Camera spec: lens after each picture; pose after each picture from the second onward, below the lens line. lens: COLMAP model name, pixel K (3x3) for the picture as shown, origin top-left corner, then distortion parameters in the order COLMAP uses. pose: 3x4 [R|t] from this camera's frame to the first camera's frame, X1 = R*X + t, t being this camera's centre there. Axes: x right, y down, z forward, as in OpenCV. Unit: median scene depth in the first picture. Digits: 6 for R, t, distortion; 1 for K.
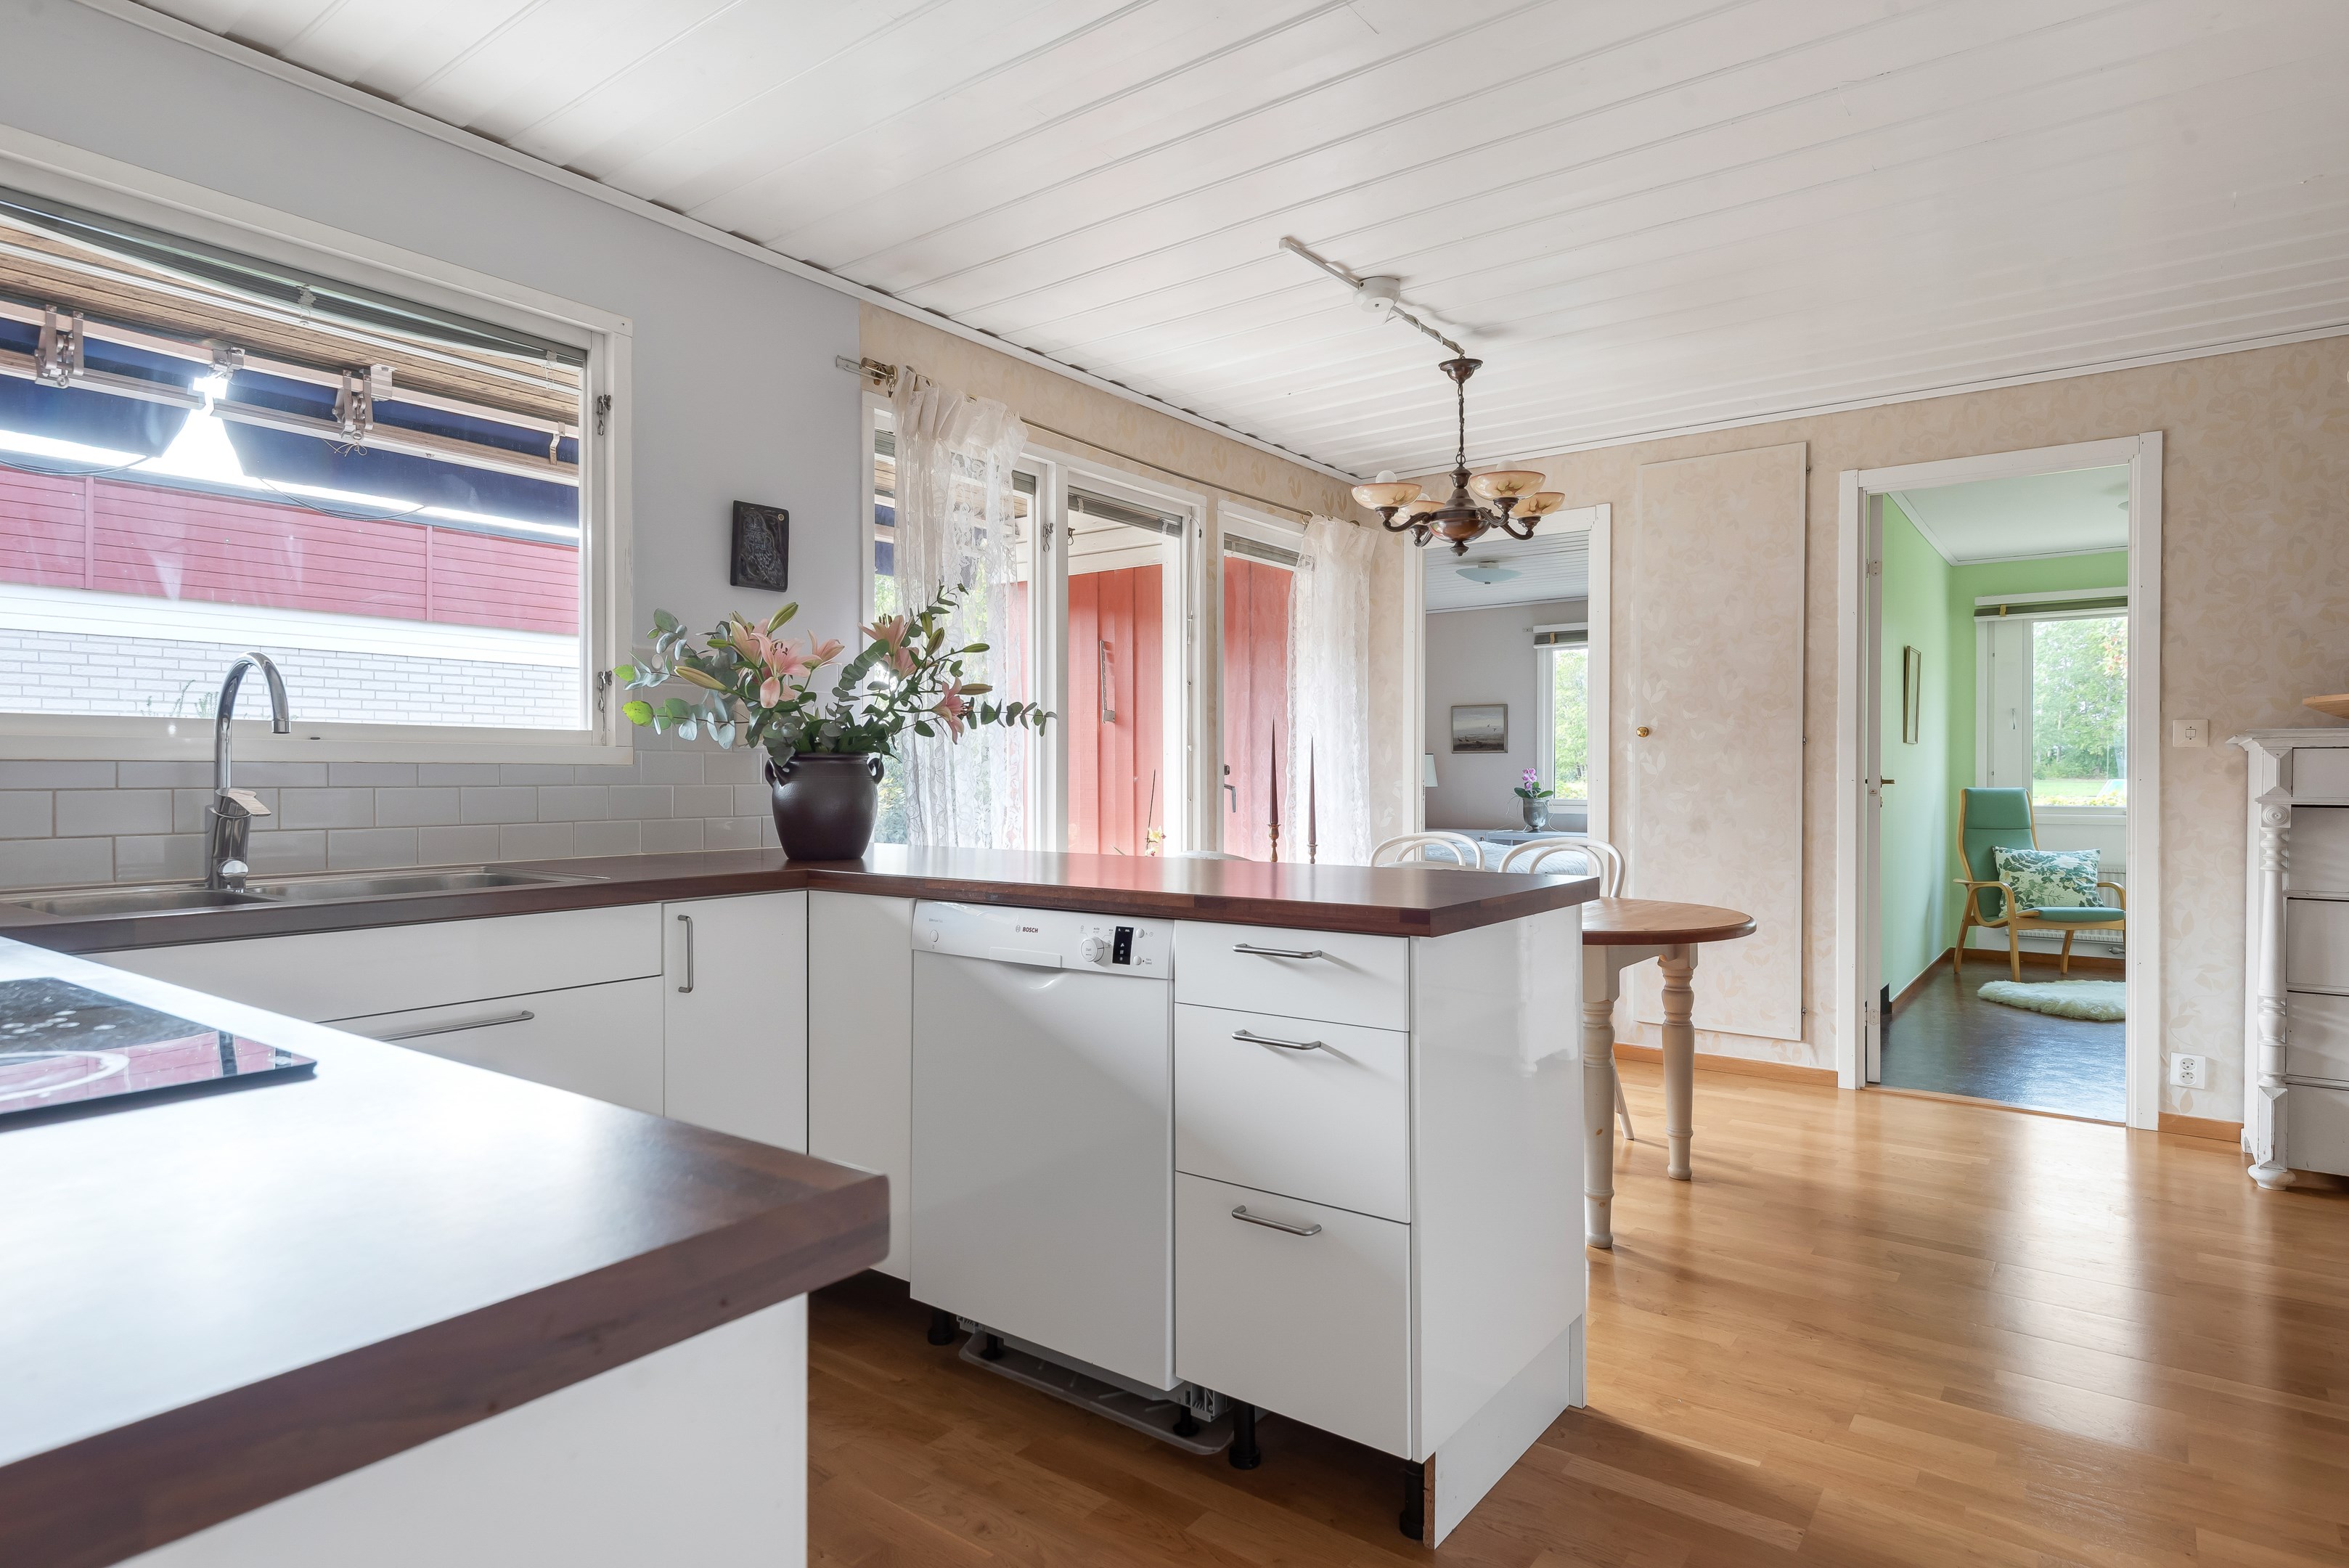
lens RADIAL K [[1283.6, 0, 1173.3], [0, 1283.6, 788.0], [0, 0, 1]] dist [0.011693, -0.001254]
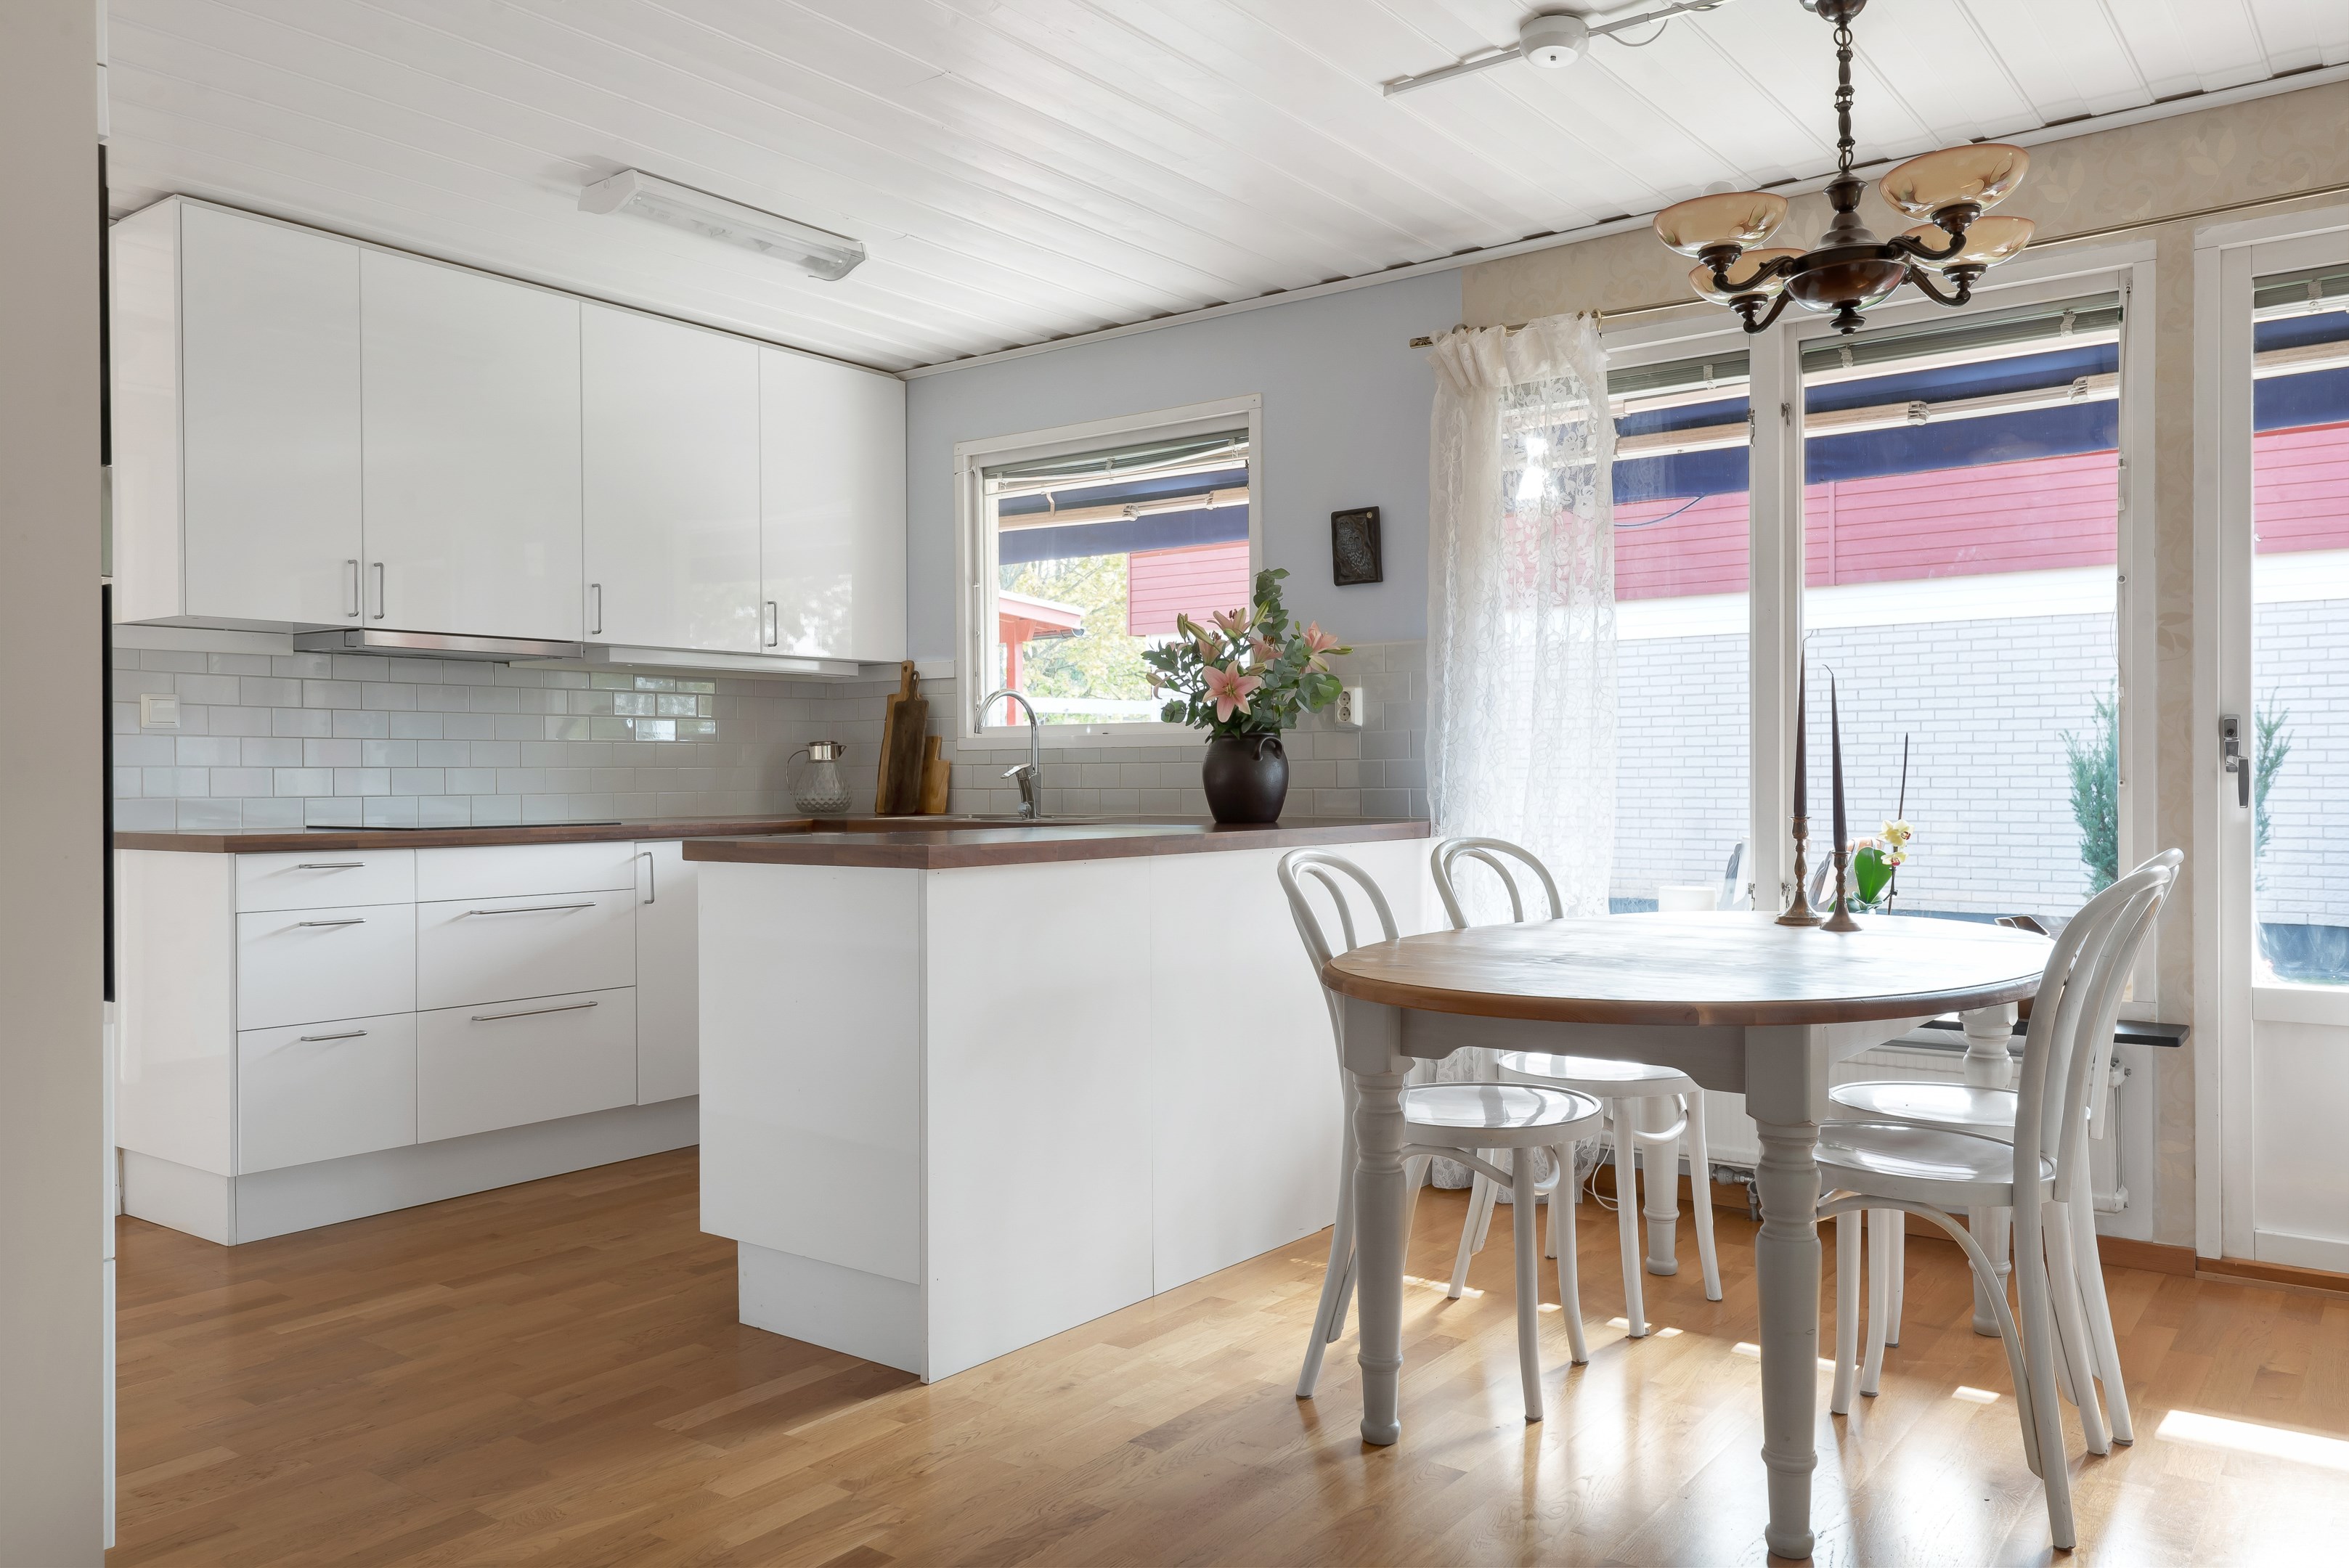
lens RADIAL K [[1684.5, 0, 1182.7], [0, 1684.5, 790.9], [0, 0, 1]] dist [0.024521, -0.014408]
pose [[-0.007972, 0.009775, -0.999920, 0.959456], [-0.003091, 0.999947, 0.009800, 0.009393], [0.999963, 0.003169, -0.007941, 0.722645]]
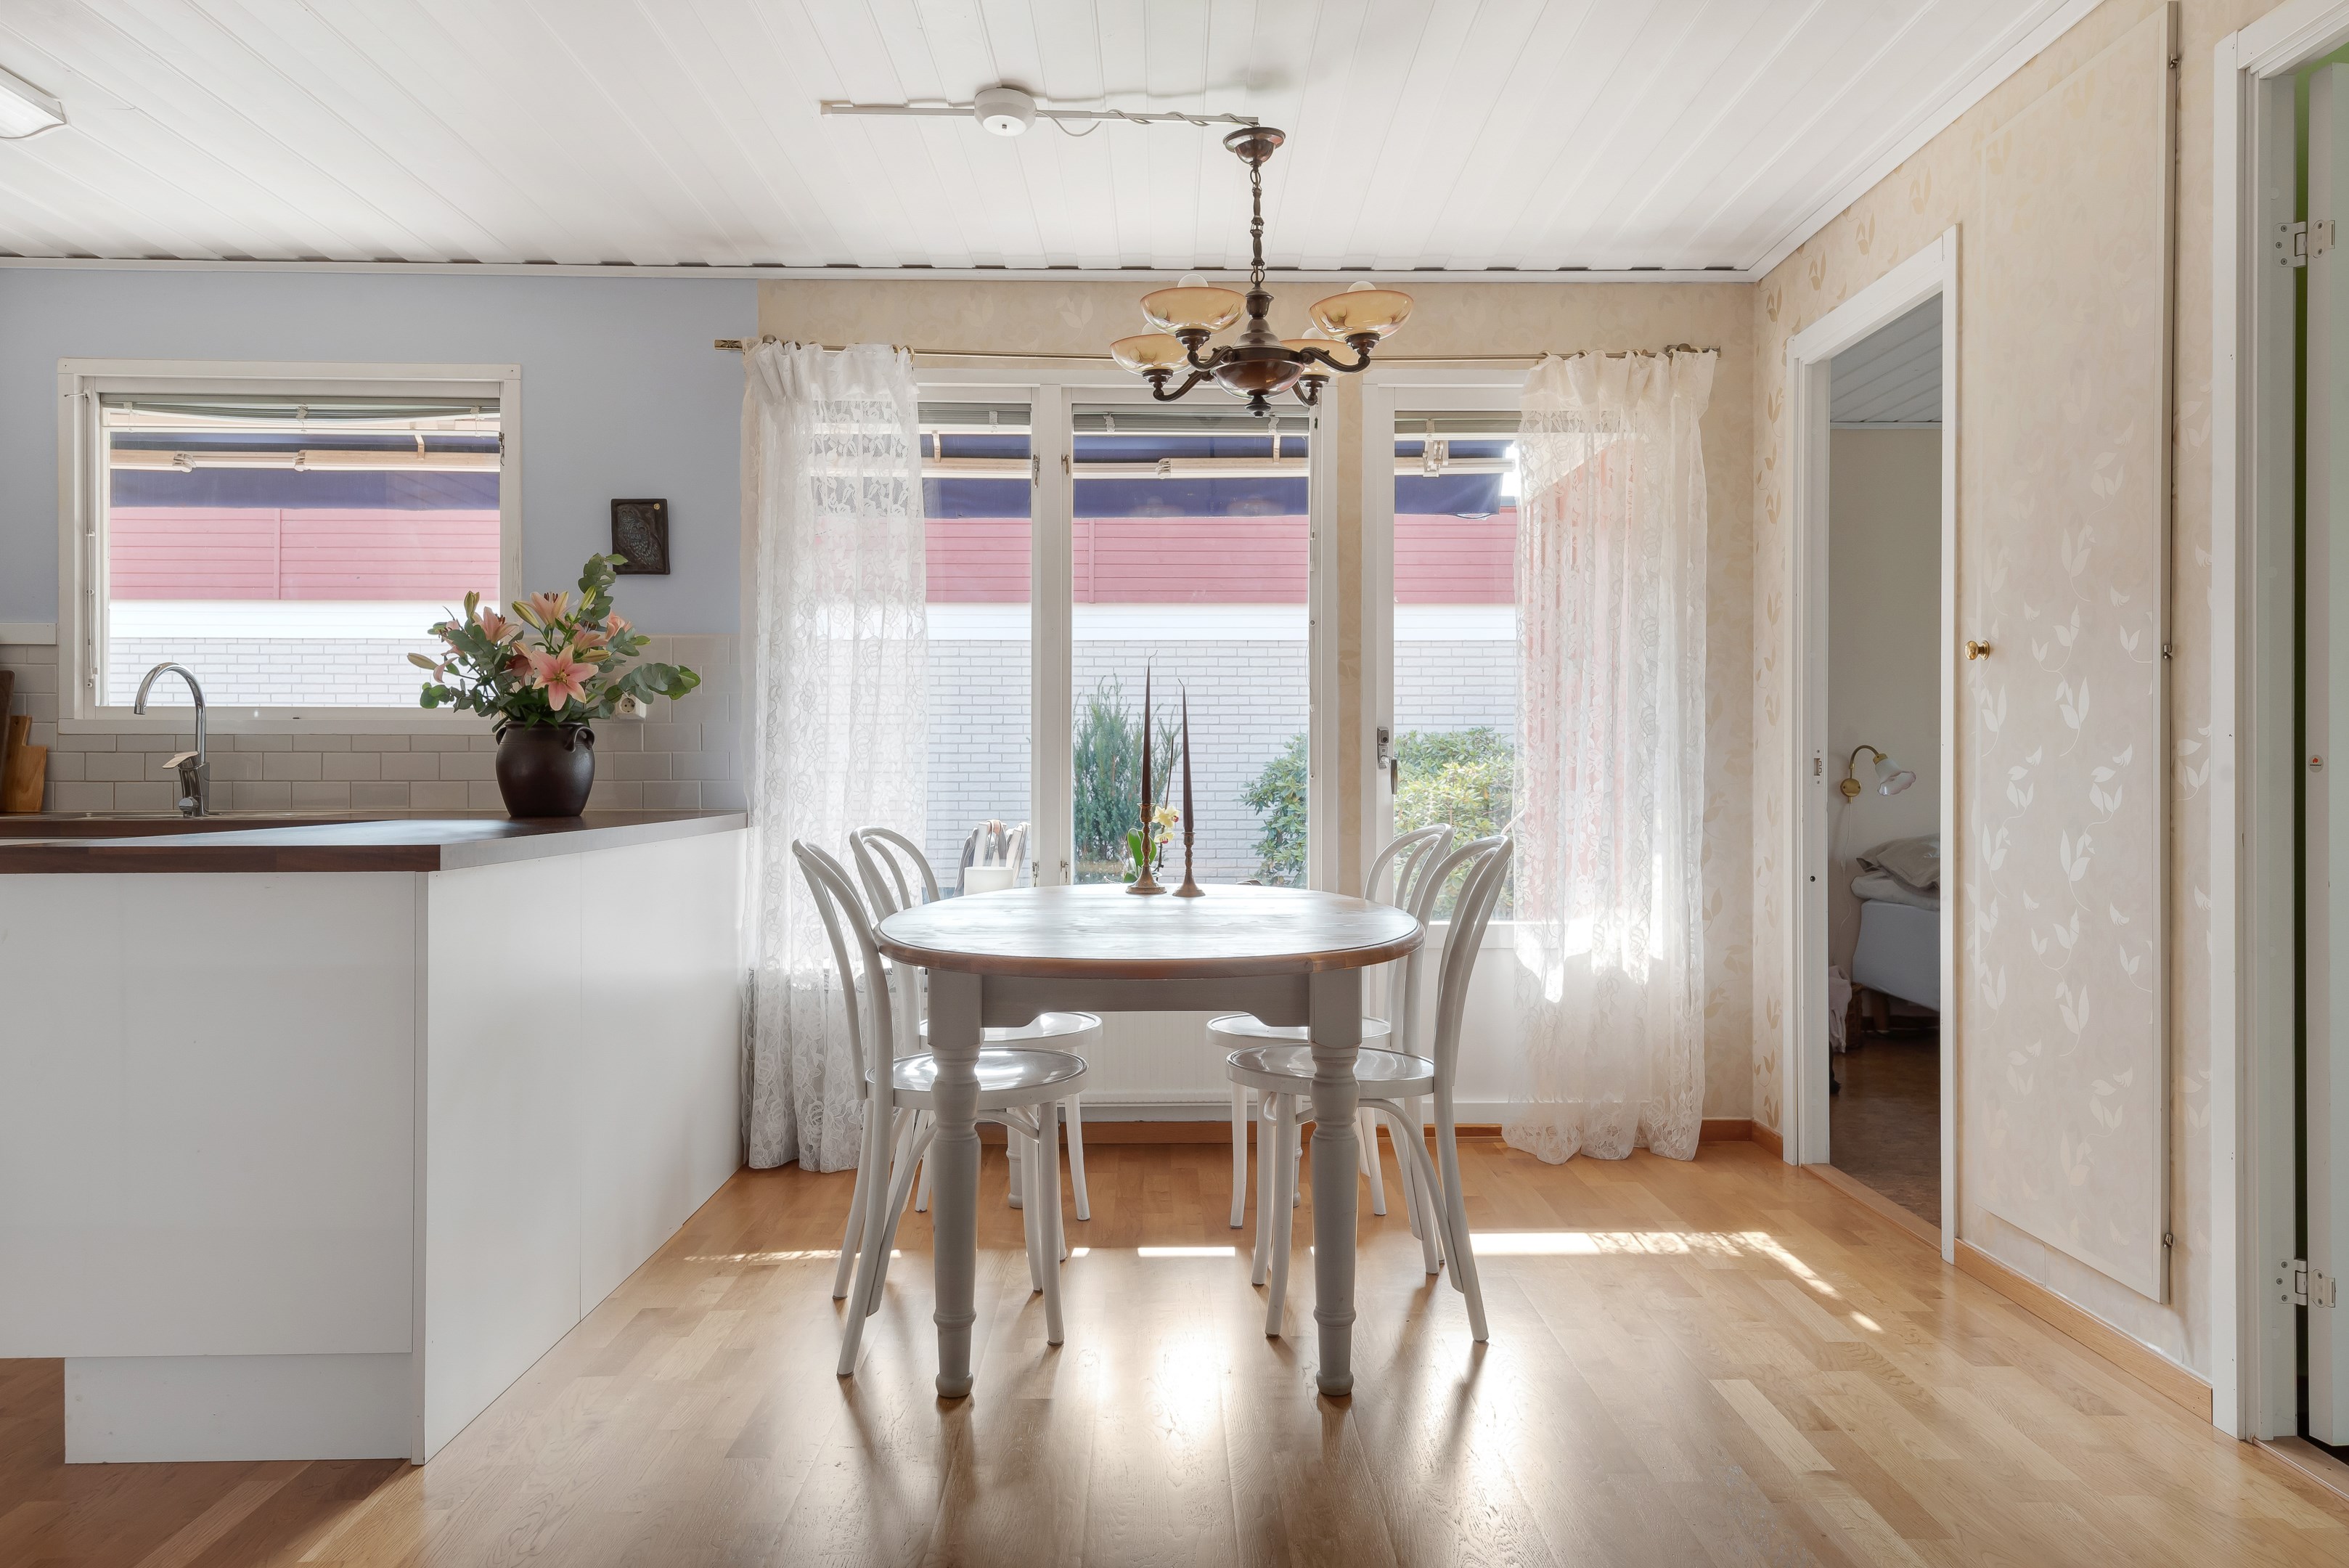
lens RADIAL K [[1582.8, 0, 1182.7], [0, 1582.8, 771.7], [0, 0, 1]] dist [0.023390, -0.012668]
pose [[0.611803, 0.002449, -0.791006, 0.875287], [-0.007682, 0.999966, -0.002846, 0.012908], [0.790973, 0.007818, 0.611801, 0.449398]]
